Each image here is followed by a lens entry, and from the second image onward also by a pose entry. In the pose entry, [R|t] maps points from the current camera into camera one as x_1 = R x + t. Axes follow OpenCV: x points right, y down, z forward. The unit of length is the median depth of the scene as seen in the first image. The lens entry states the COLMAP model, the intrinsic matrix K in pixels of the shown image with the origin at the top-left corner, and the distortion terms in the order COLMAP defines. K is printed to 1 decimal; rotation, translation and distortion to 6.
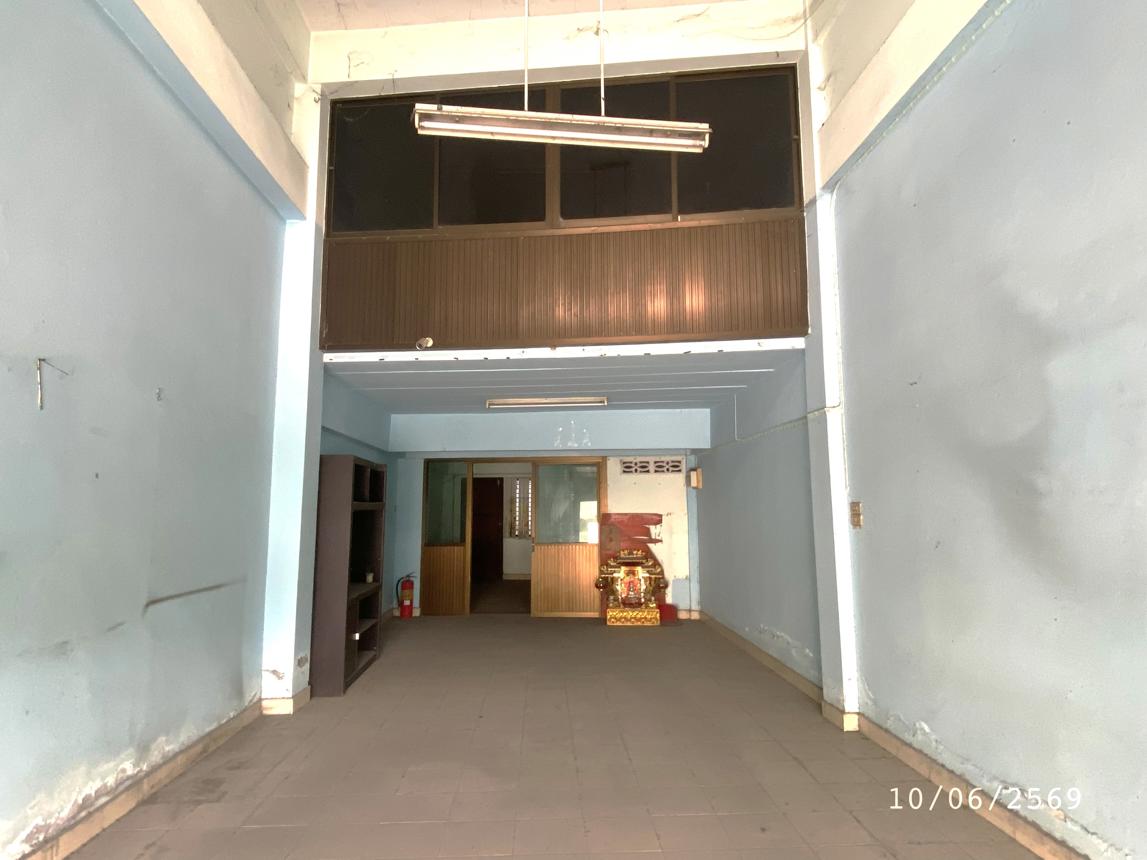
lens RADIAL K [[569.6, 0, 575.8], [0, 569.6, 439.4], [0, 0, 1]] dist [-0.000342, -0.000454]
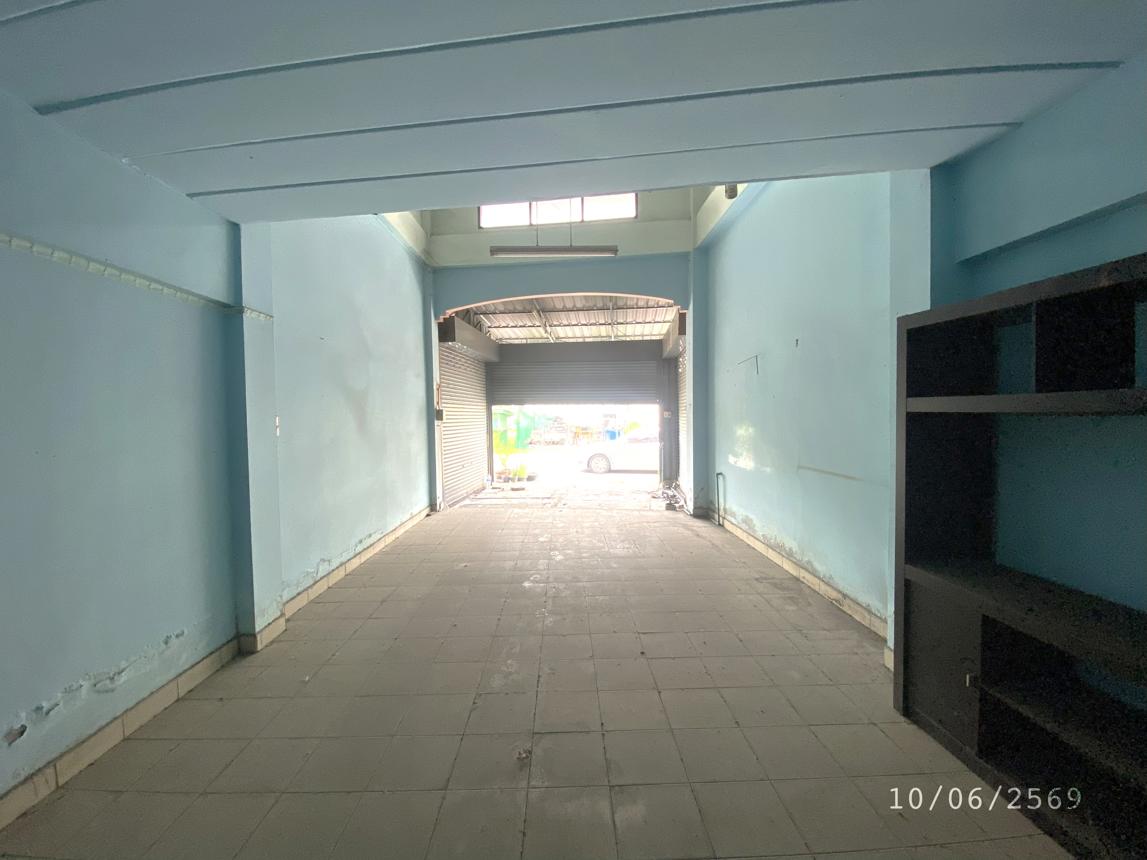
lens RADIAL K [[569.6, 0, 575.8], [0, 569.6, 439.4], [0, 0, 1]] dist [-0.000342, -0.000454]
pose [[-0.999274, 0.017215, 0.033976, -0.070517], [0.014746, 0.997322, -0.071635, 0.156253], [-0.035119, -0.071082, -0.996852, 1.338613]]
